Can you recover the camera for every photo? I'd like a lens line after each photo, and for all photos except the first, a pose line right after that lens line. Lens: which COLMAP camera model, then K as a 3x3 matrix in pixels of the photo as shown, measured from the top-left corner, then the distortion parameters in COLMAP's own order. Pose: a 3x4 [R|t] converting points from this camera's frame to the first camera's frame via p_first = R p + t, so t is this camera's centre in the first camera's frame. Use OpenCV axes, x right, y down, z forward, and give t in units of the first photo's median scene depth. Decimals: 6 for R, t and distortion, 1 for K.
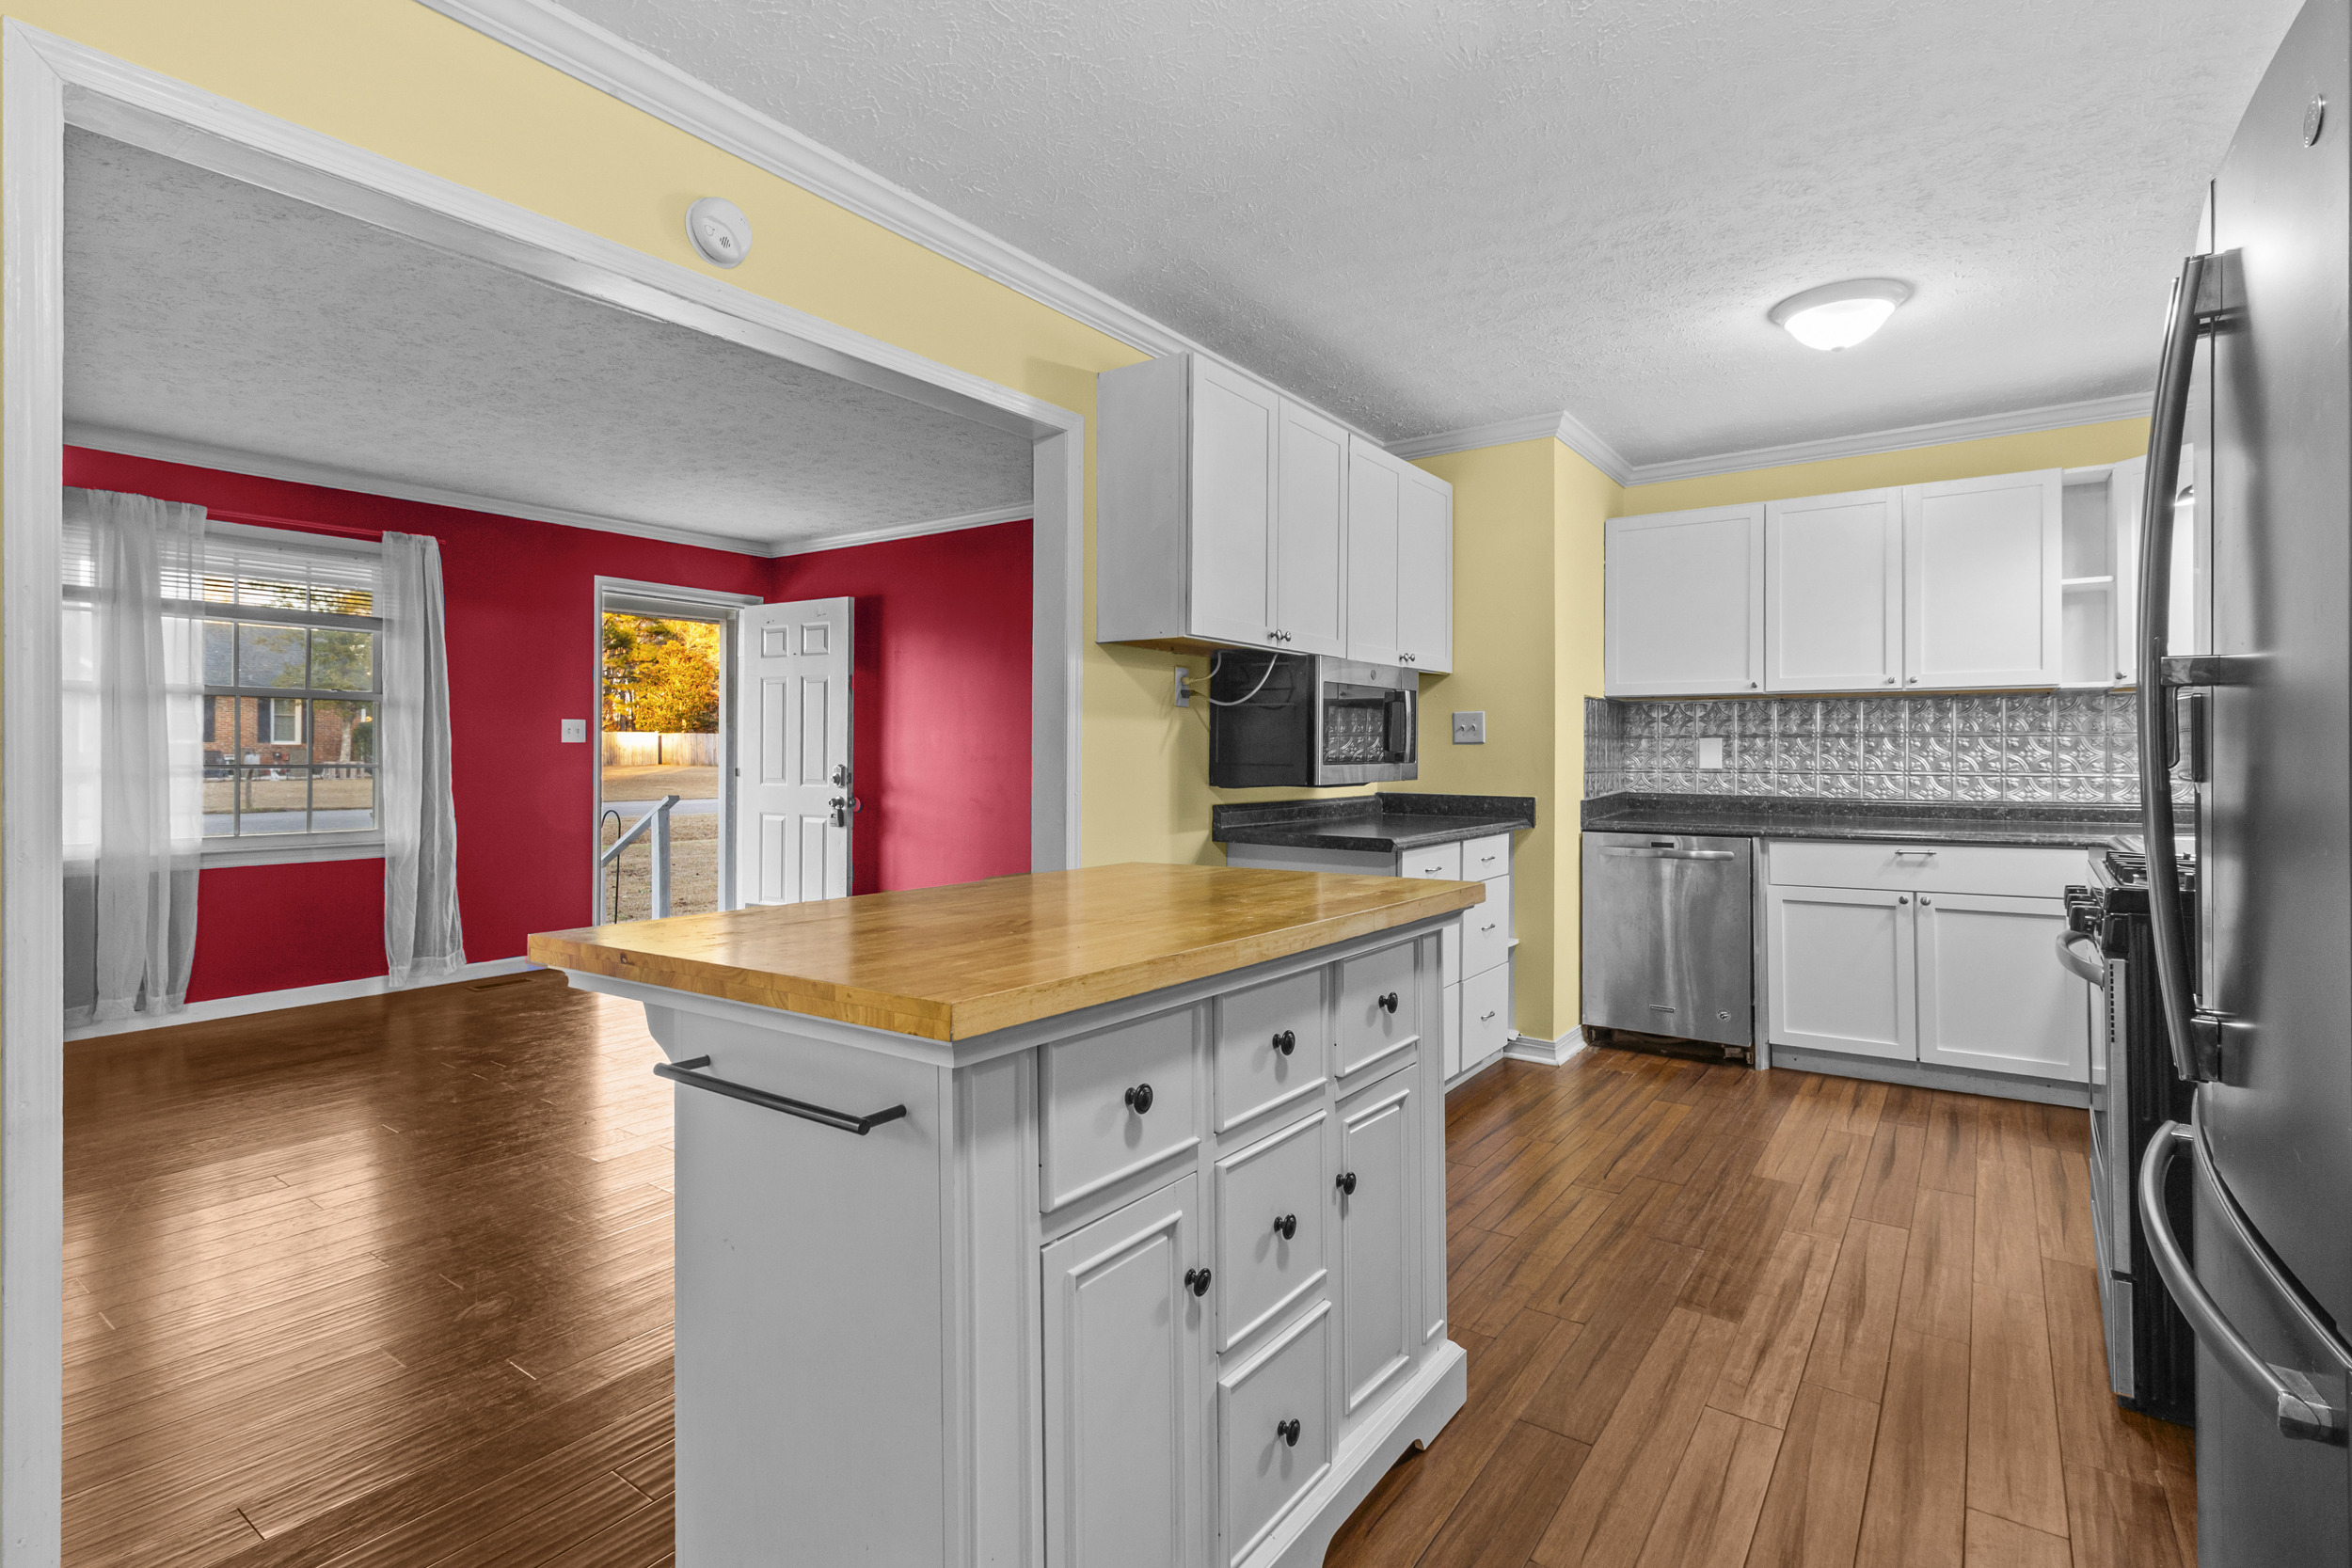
lens RADIAL K [[1100.1, 0, 1165.4], [0, 1100.1, 752.3], [0, 0, 1]] dist [-0.001063, -0.000420]
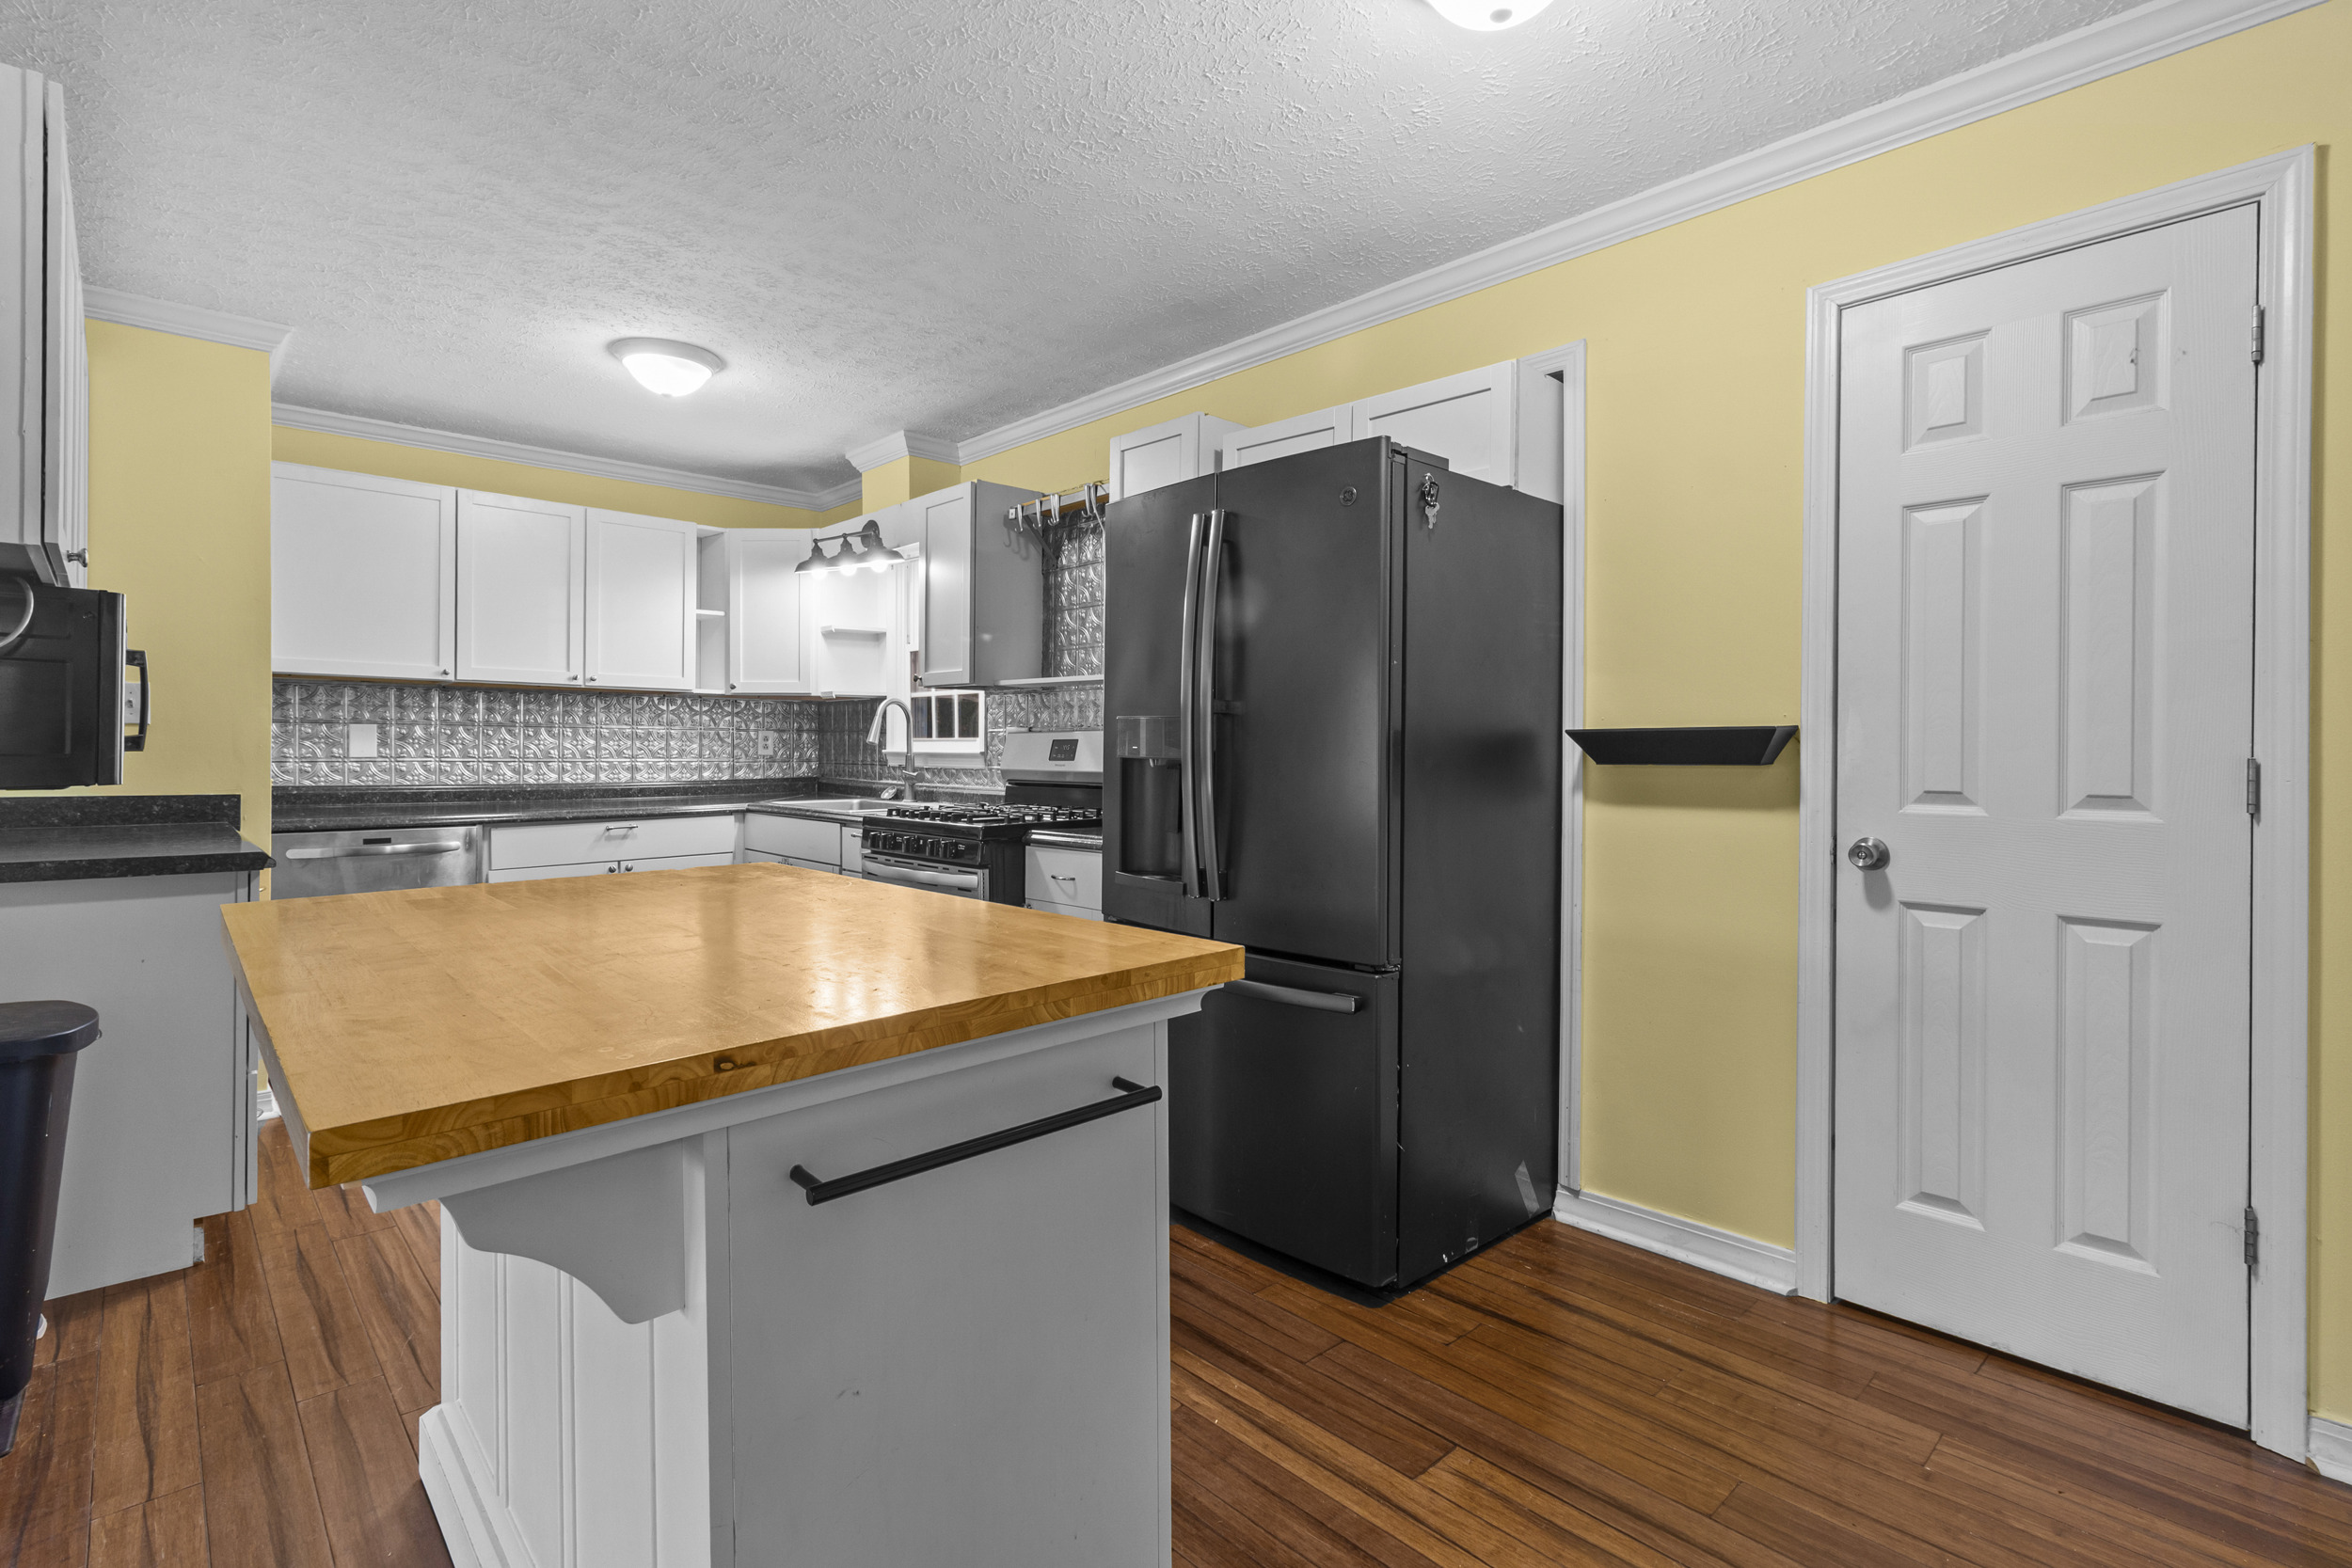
lens RADIAL K [[1100.1, 0, 1165.4], [0, 1100.1, 752.3], [0, 0, 1]] dist [-0.001063, -0.000420]
pose [[0.195501, -0.003860, 0.980696, -0.292042], [-0.009212, 0.999941, 0.005772, -0.000868], [-0.980660, -0.010162, 0.195454, 0.168014]]
